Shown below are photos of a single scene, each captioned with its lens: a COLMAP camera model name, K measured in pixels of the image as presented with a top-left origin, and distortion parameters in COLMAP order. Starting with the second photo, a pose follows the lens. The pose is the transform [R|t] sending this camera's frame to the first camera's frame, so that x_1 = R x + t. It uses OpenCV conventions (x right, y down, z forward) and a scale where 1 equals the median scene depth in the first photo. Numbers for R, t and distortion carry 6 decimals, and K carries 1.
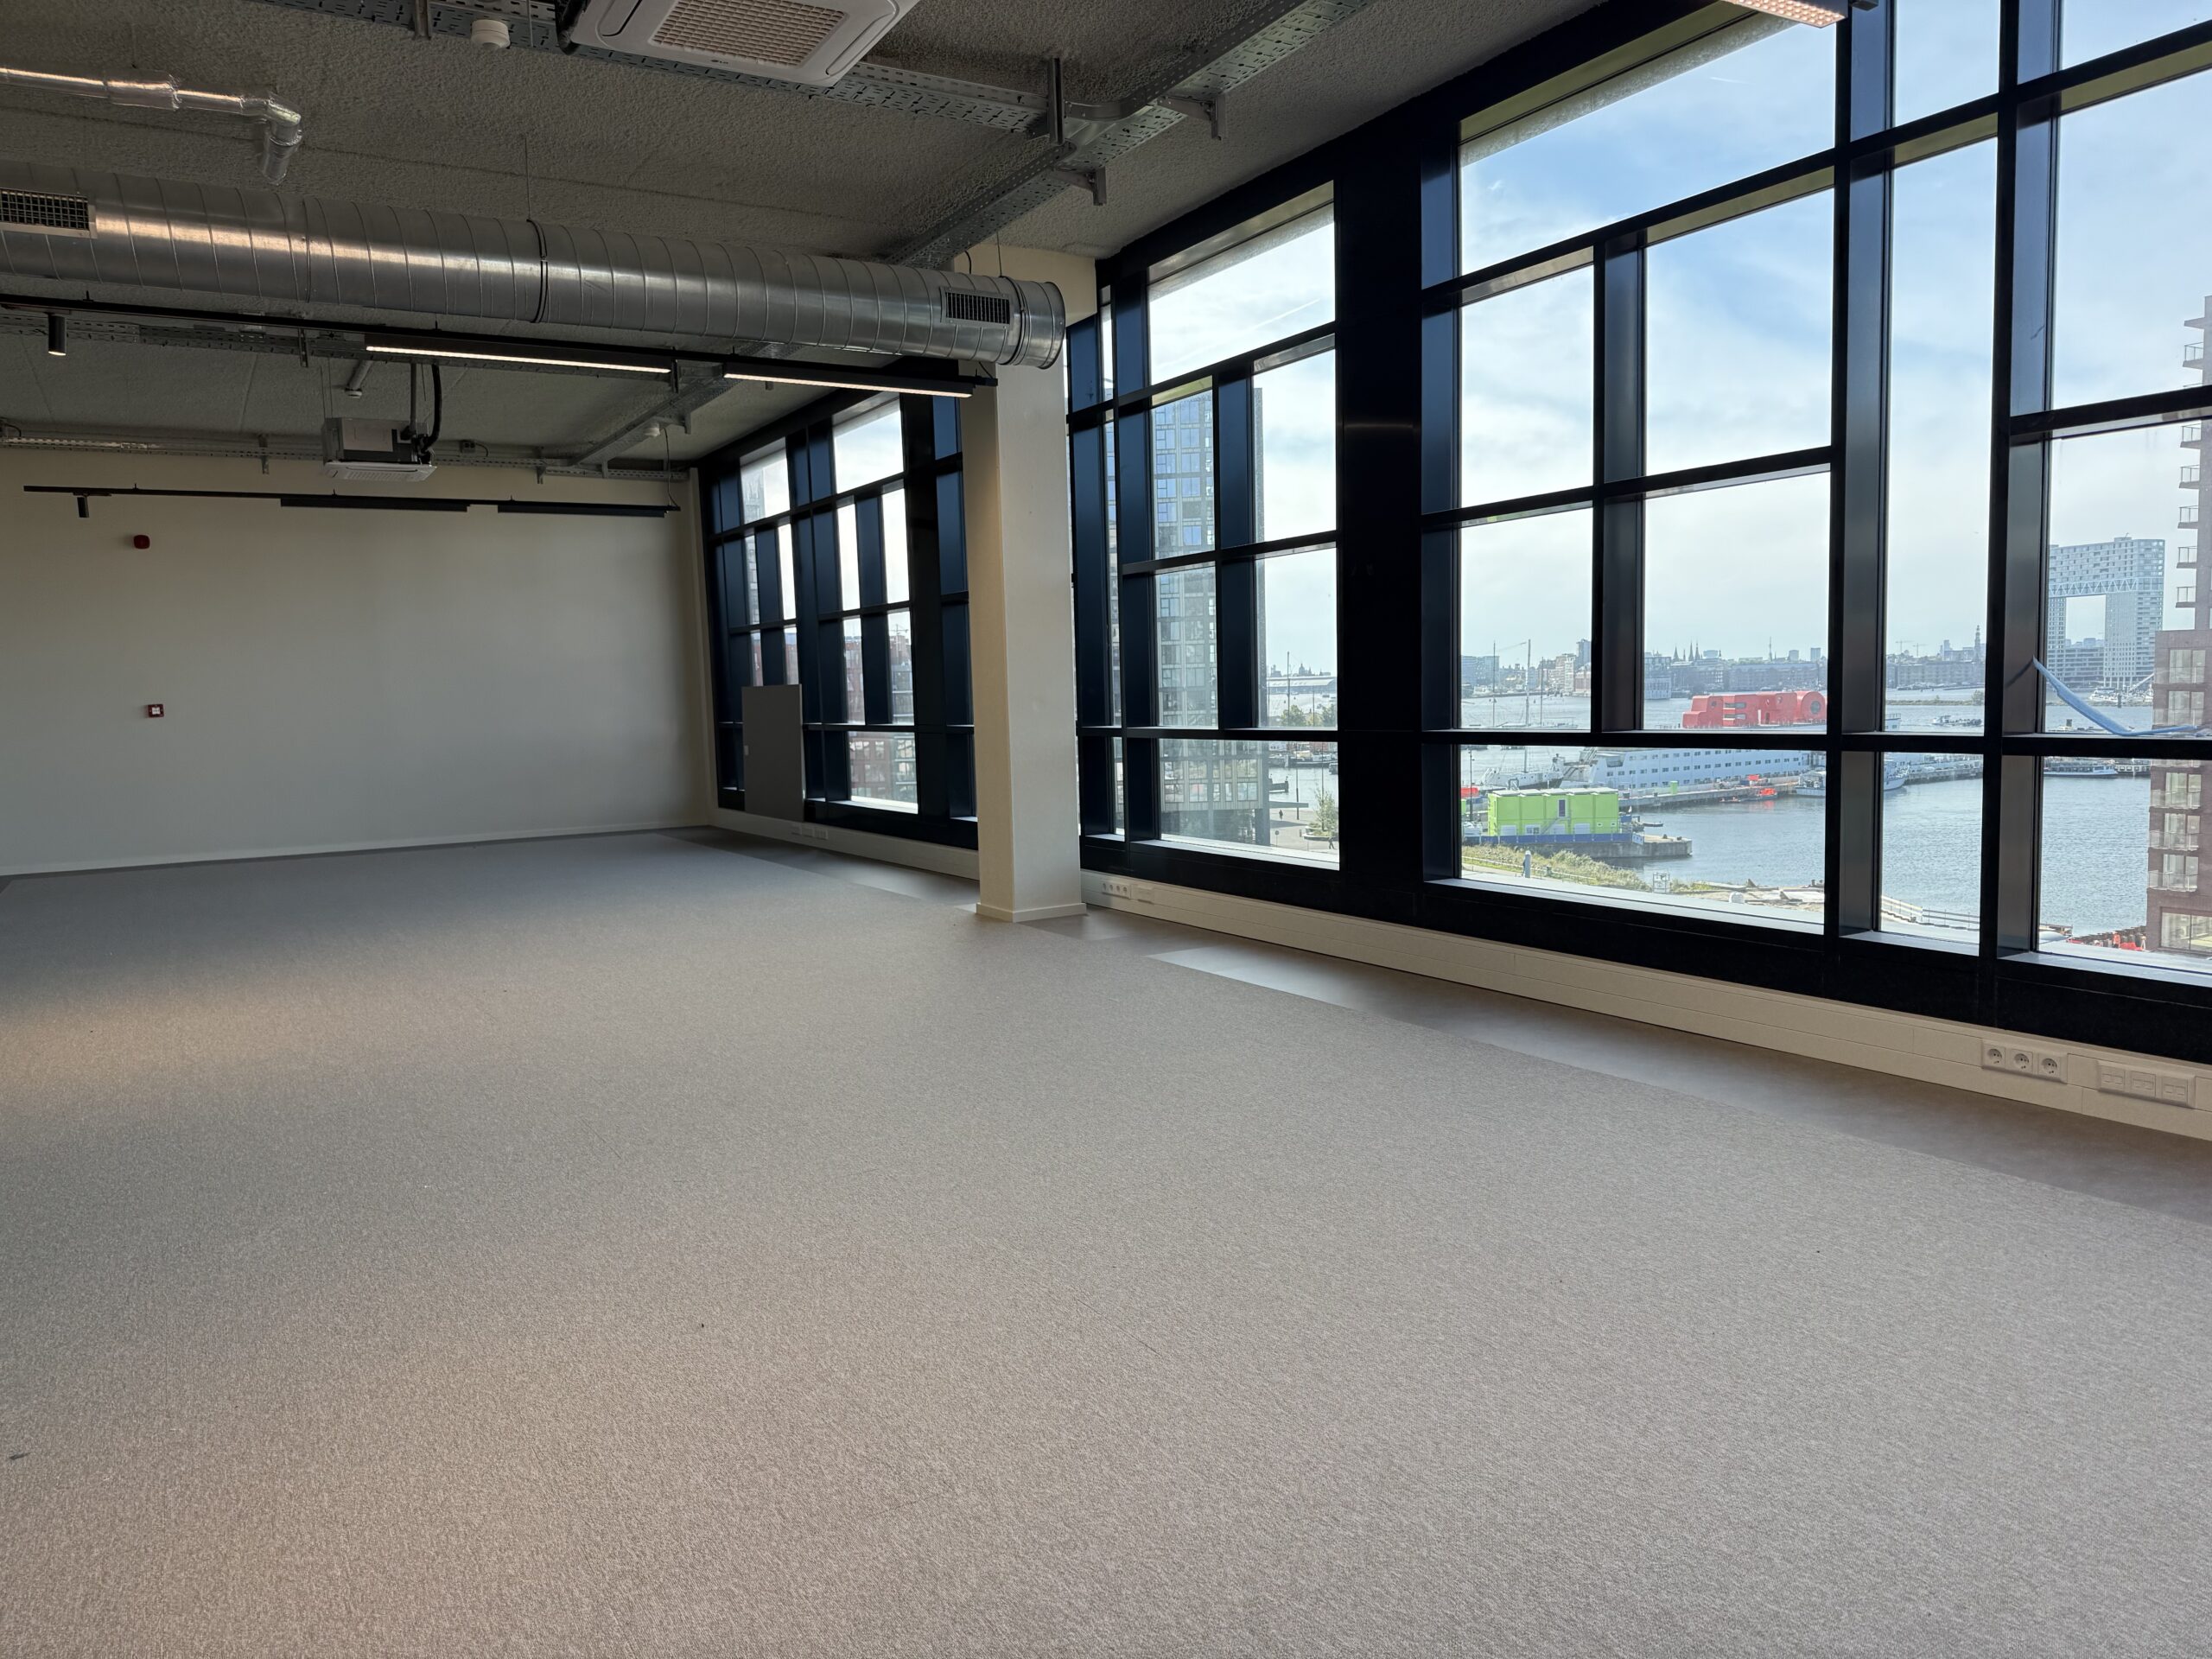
lens RADIAL K [[1551.4, 0, 1095.5], [0, 1551.4, 831.9], [0, 0, 1]] dist [0.055367, -0.068599]
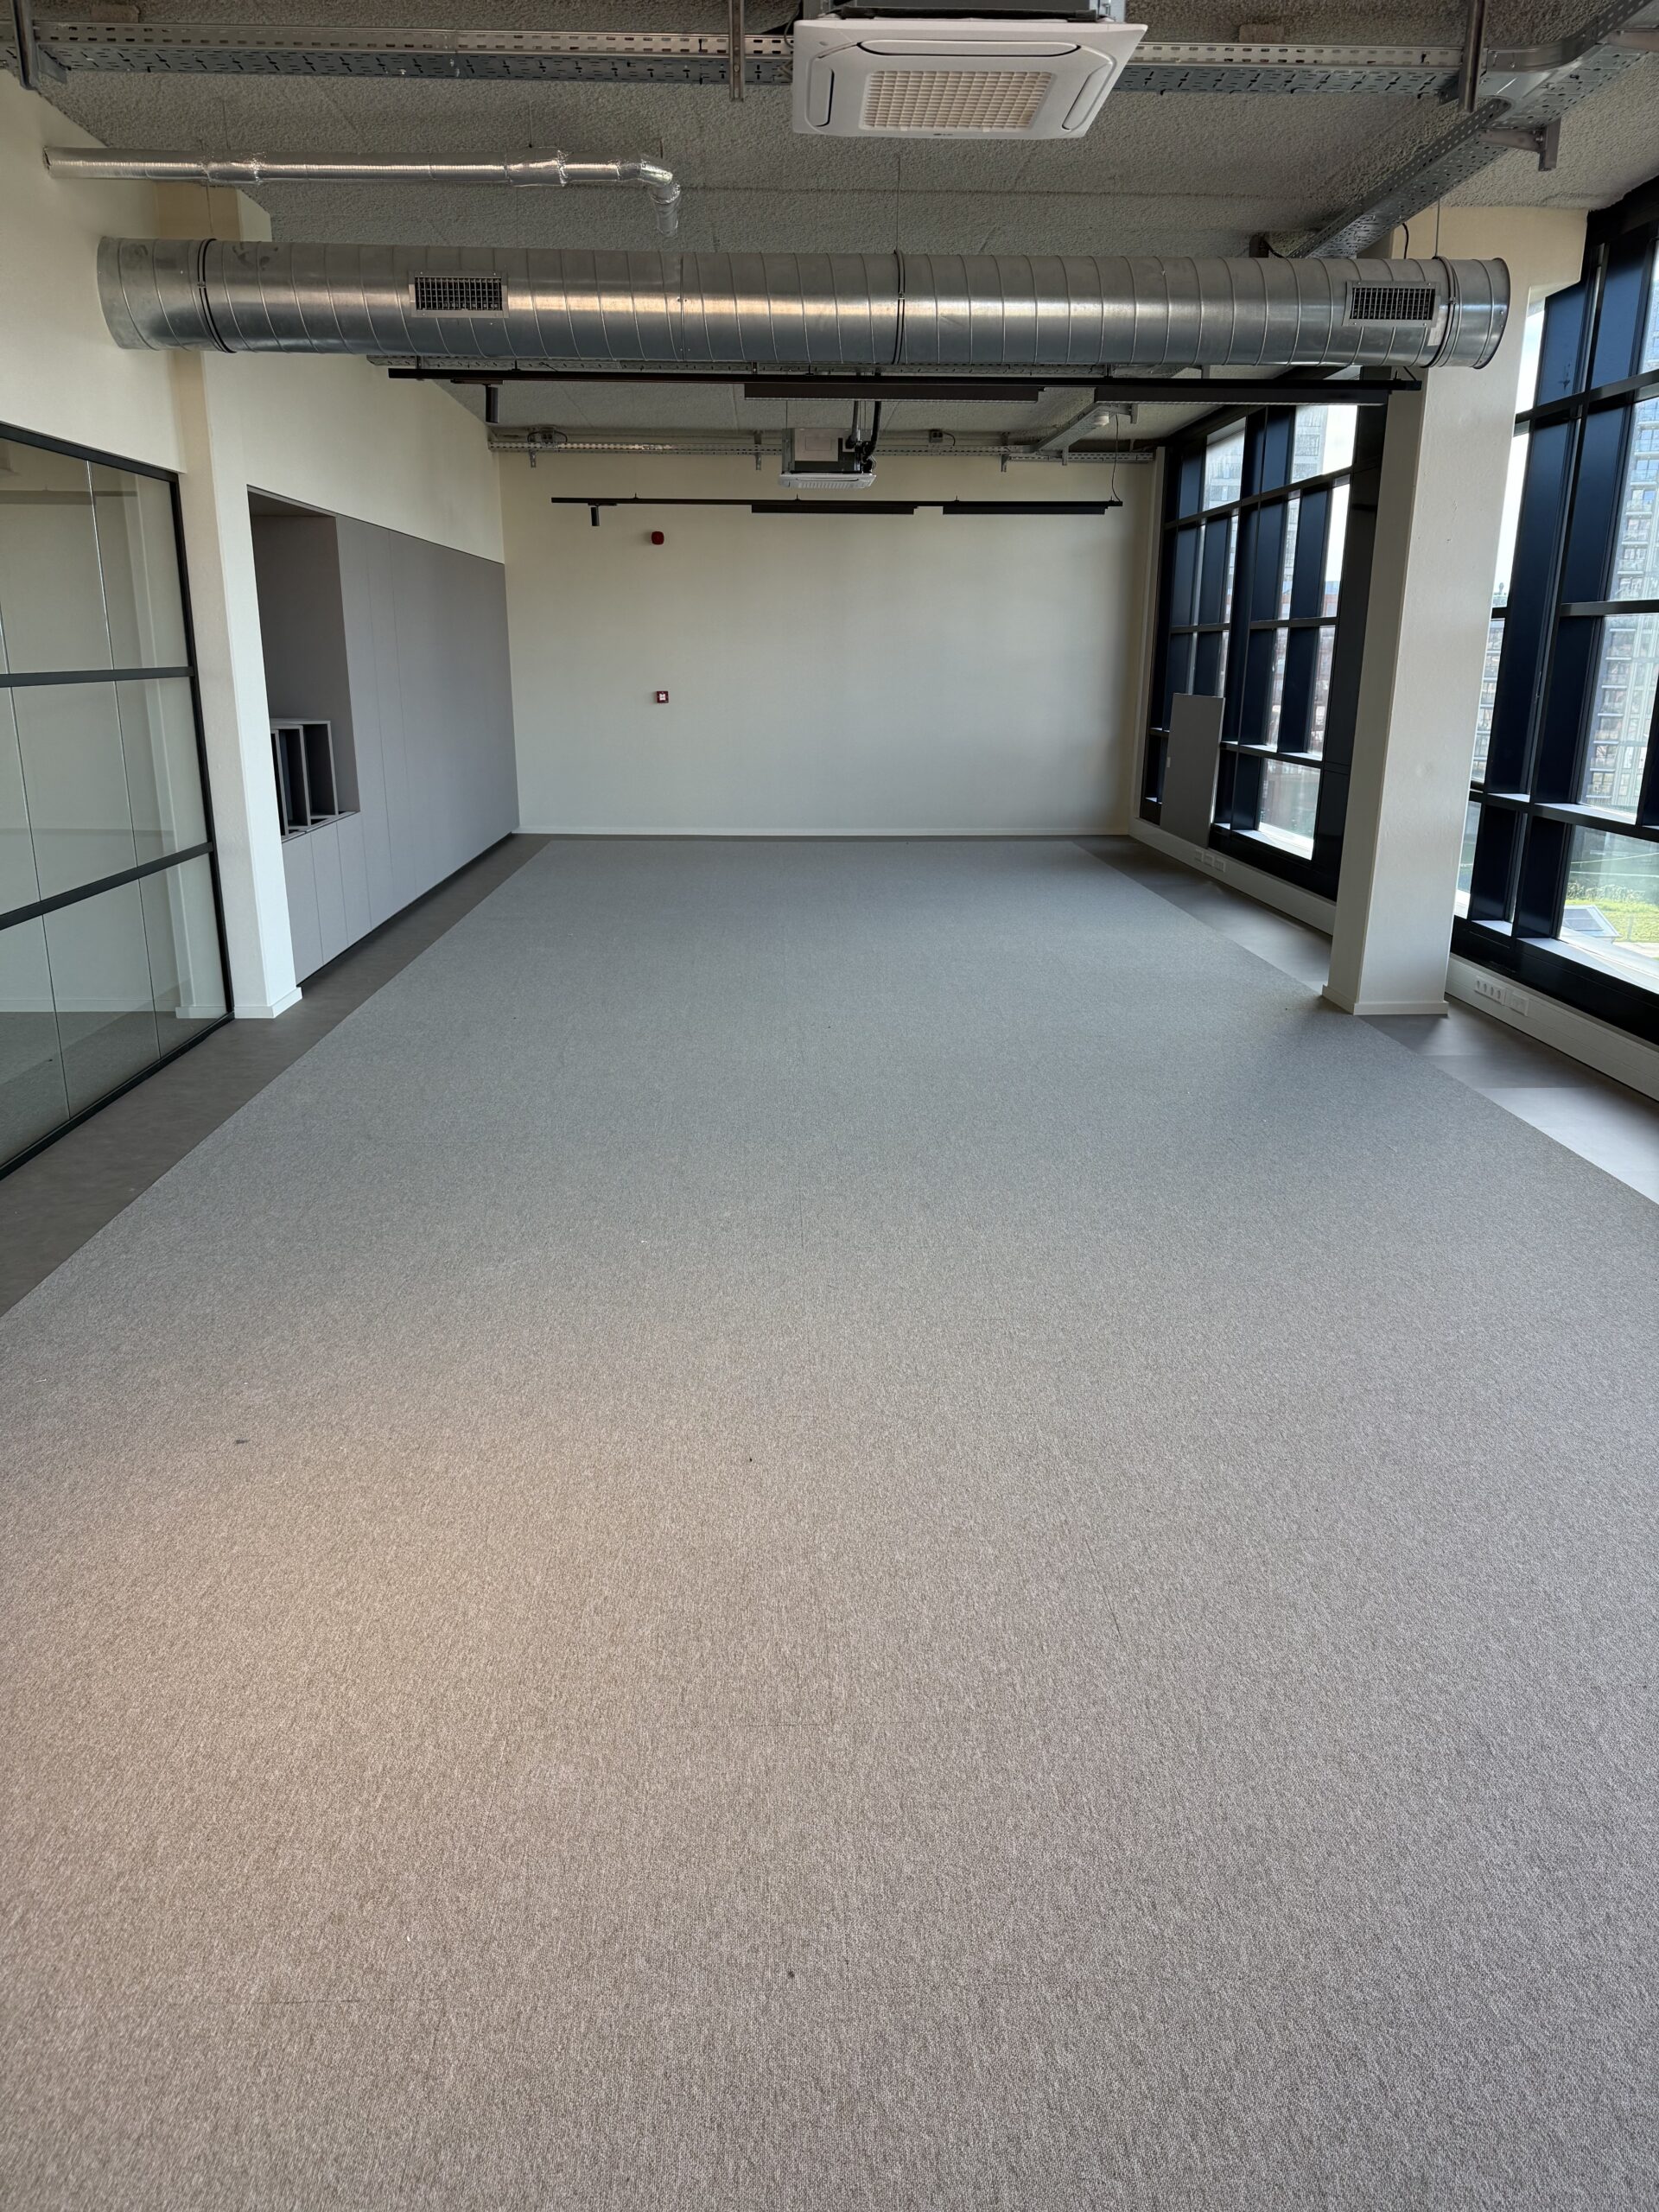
lens RADIAL K [[1551.4, 0, 823.8], [0, 1551.4, 1105.7], [0, 0, 1]] dist [0.055367, -0.068599]
pose [[0.879860, 0.166445, -0.445133, 0.089445], [-0.075487, 0.973718, 0.214886, -0.062233], [0.469200, -0.155468, 0.869299, 0.043544]]
